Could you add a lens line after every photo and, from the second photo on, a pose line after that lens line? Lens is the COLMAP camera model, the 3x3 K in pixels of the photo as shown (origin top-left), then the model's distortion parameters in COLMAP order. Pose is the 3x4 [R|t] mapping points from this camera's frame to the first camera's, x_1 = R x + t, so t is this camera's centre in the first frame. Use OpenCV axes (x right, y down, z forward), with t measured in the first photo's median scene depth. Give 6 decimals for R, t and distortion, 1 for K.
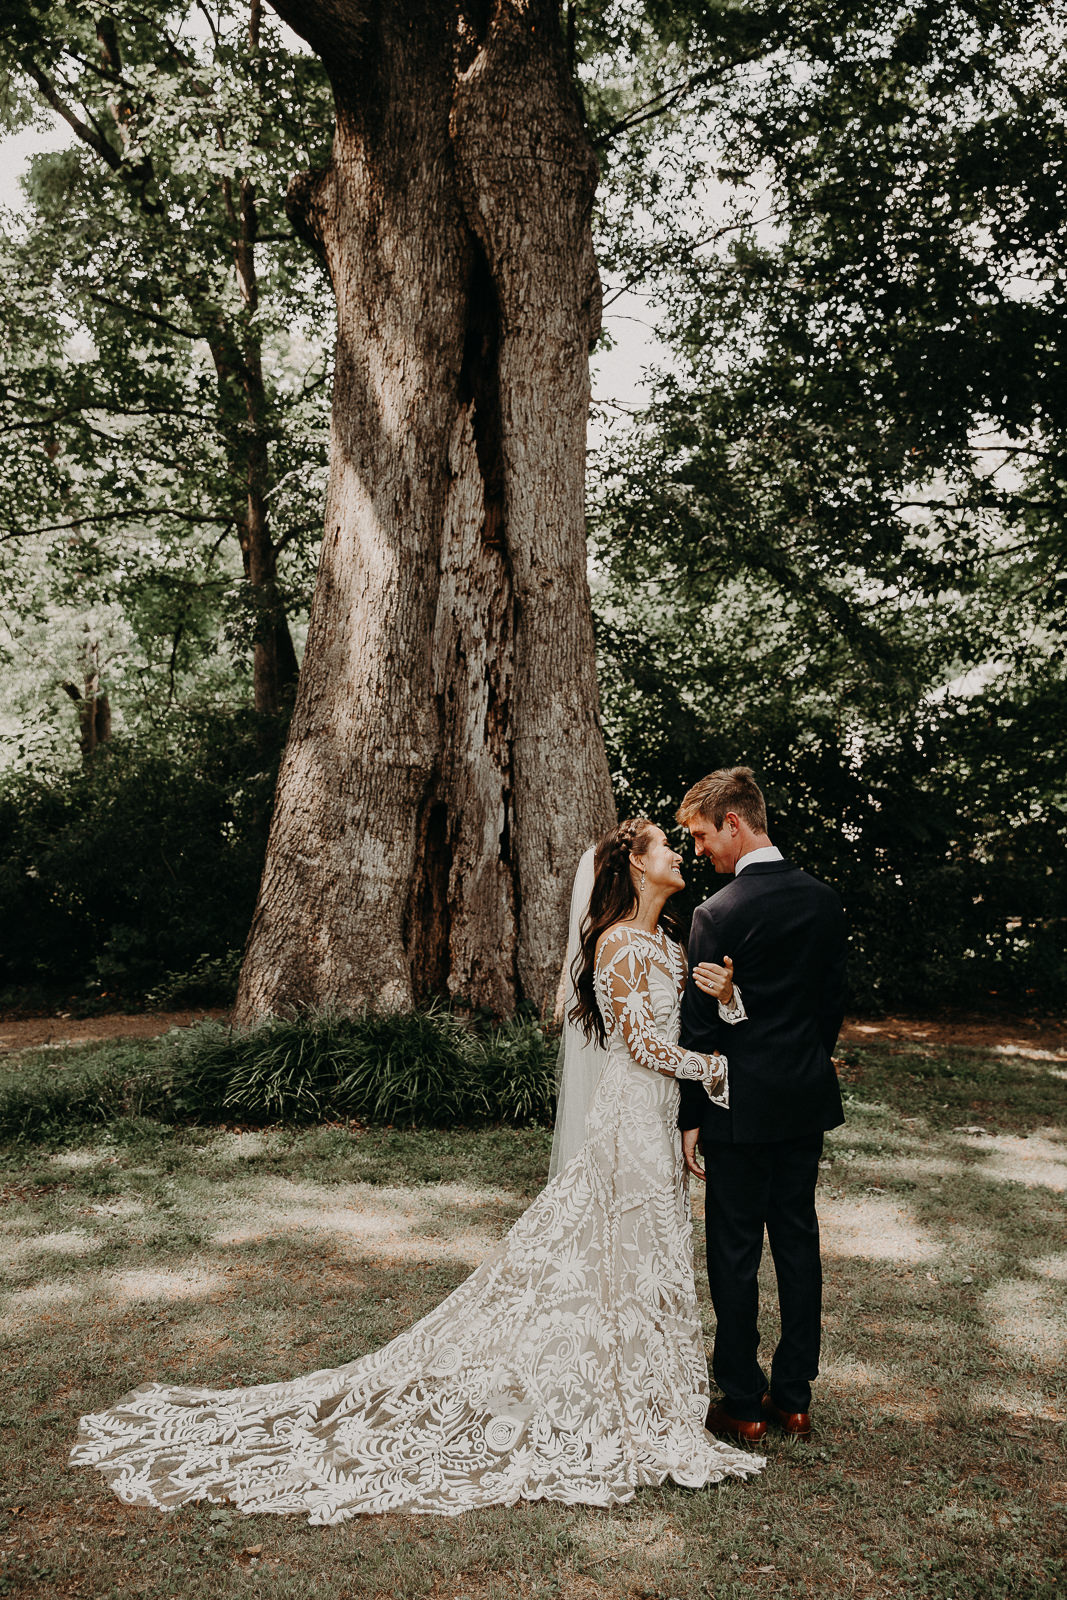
lens RADIAL K [[1632.1, 0, 558.0], [0, 1632.1, 828.1], [0, 0, 1]] dist [-0.010146, 0.000000]
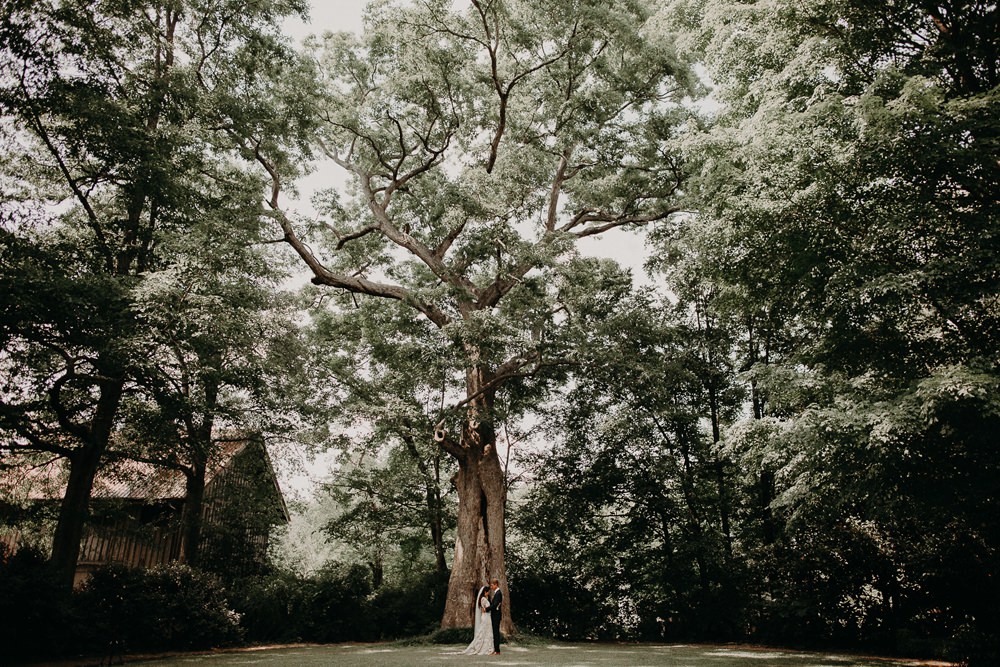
lens RADIAL K [[702.2, 0, 499.4], [0, 702.2, 332.0], [0, 0, 1]] dist [-0.026199, 0.001303]
pose [[0.998244, -0.035797, -0.047198, 0.150577], [0.014781, 0.922081, -0.386714, 0.099641], [0.057364, 0.385337, 0.920991, -1.559929]]
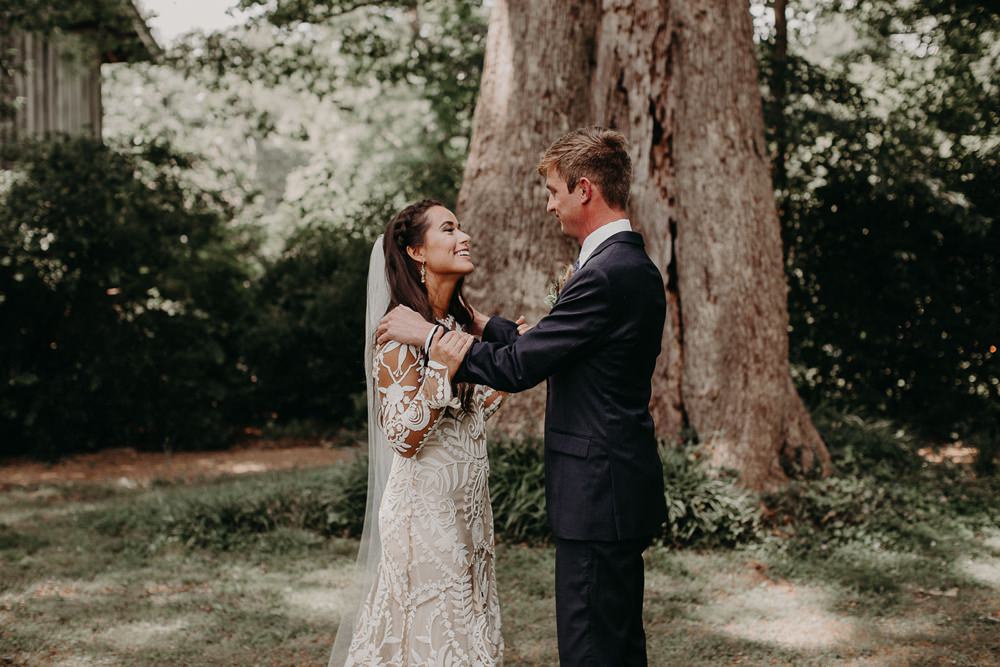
lens RADIAL K [[1471.9, 0, 504.8], [0, 1471.9, 326.6], [0, 0, 1]] dist [-0.073959, 0.000000]
pose [[0.964836, -0.012203, -0.262569, 0.109459], [0.017310, 0.999703, 0.017146, 0.024950], [0.262282, -0.021088, 0.964761, 0.086955]]
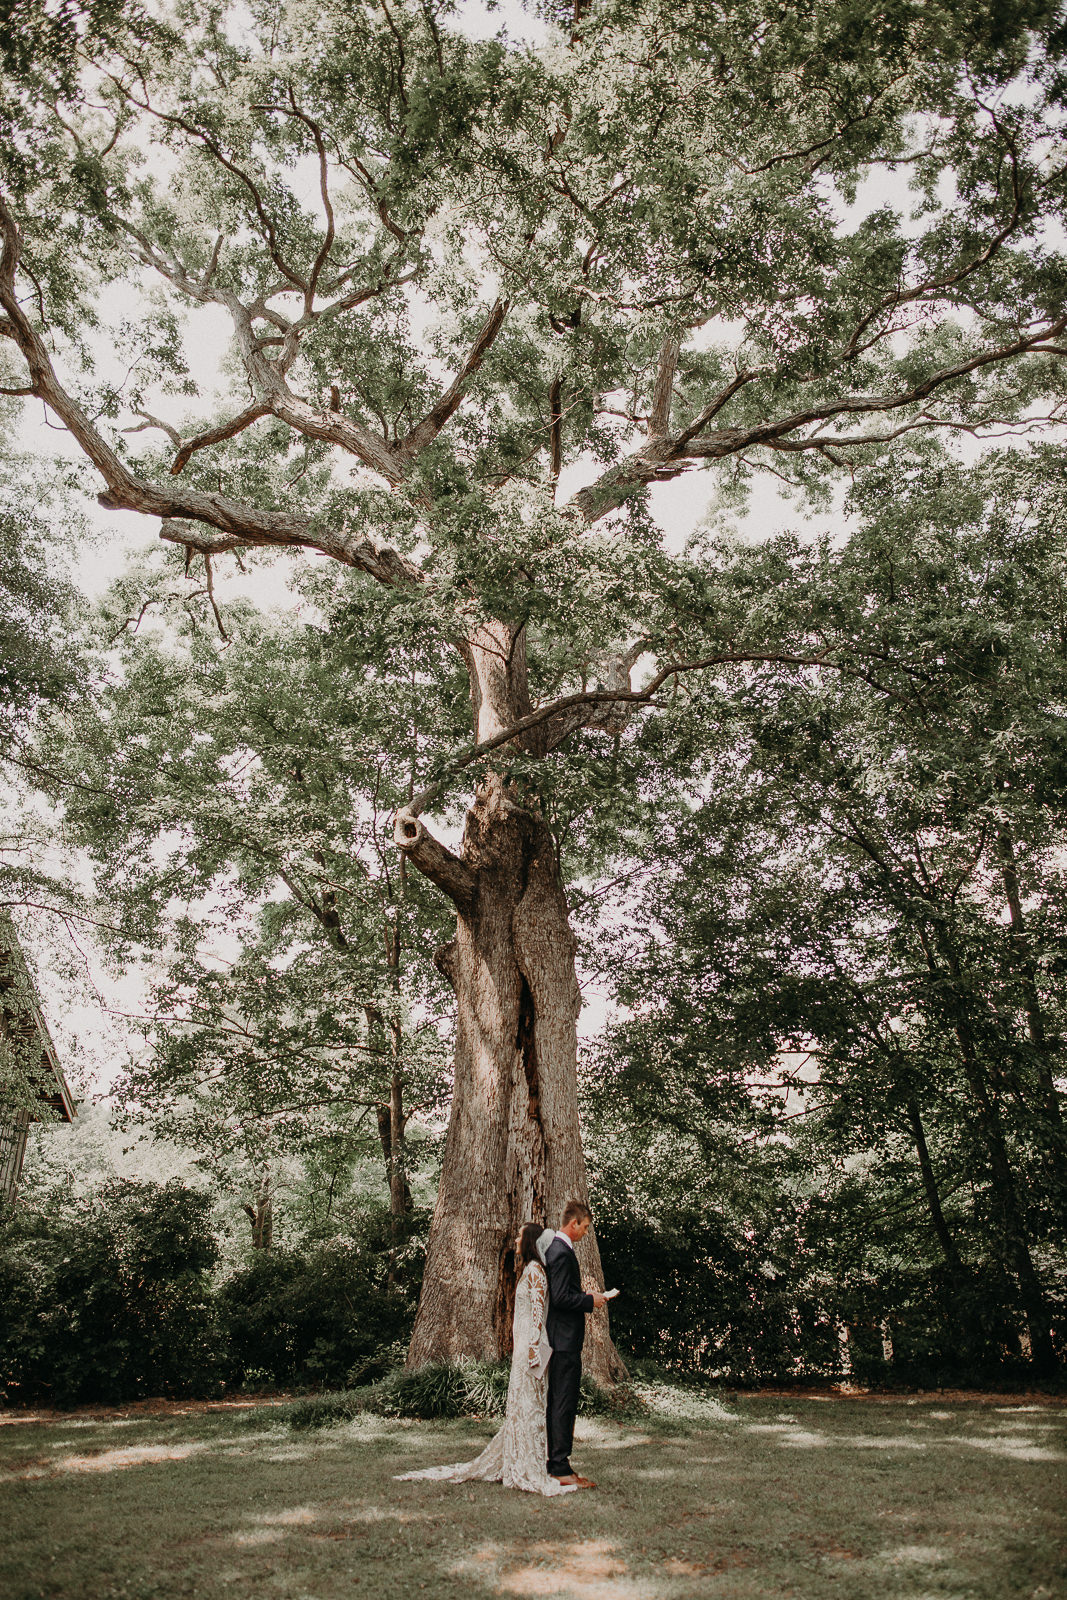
lens RADIAL K [[1123.5, 0, 529.3], [0, 1123.5, 800.2], [0, 0, 1]] dist [-0.026199, 0.001303]
pose [[0.999642, -0.025898, -0.006710, -0.025692], [0.020561, 0.904177, -0.426663, 0.070070], [0.017117, 0.426372, 0.904386, -0.461053]]
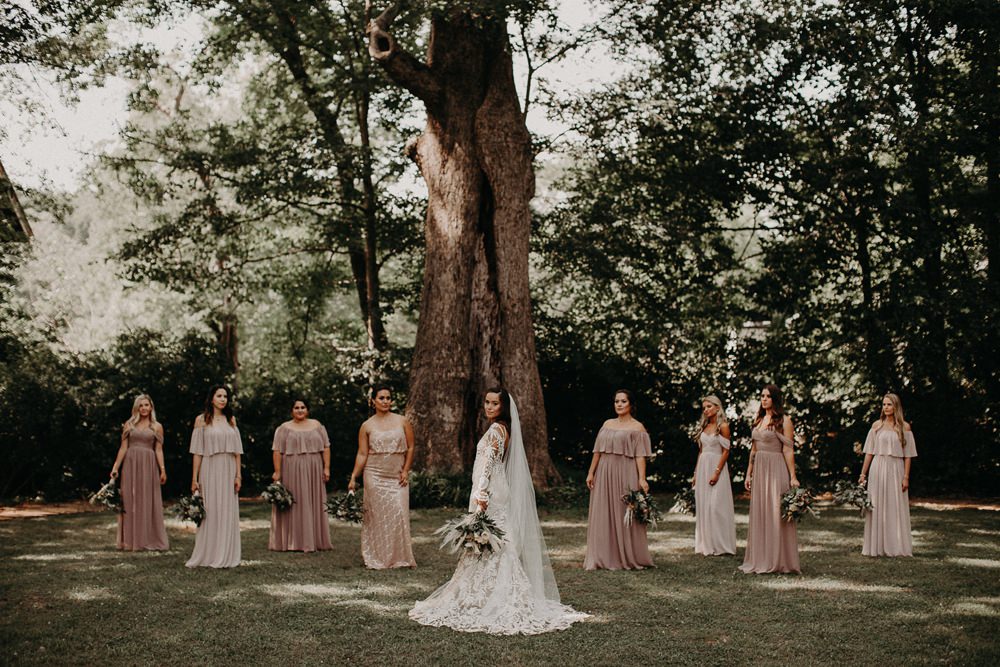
lens RADIAL K [[1471.9, 0, 491.4], [0, 1471.9, 329.9], [0, 0, 1]] dist [-0.073959, 0.000000]
pose [[0.999426, -0.015940, -0.029887, 0.026051], [0.014016, 0.997884, -0.063497, 0.033018], [0.030836, 0.063041, 0.997534, -1.267373]]
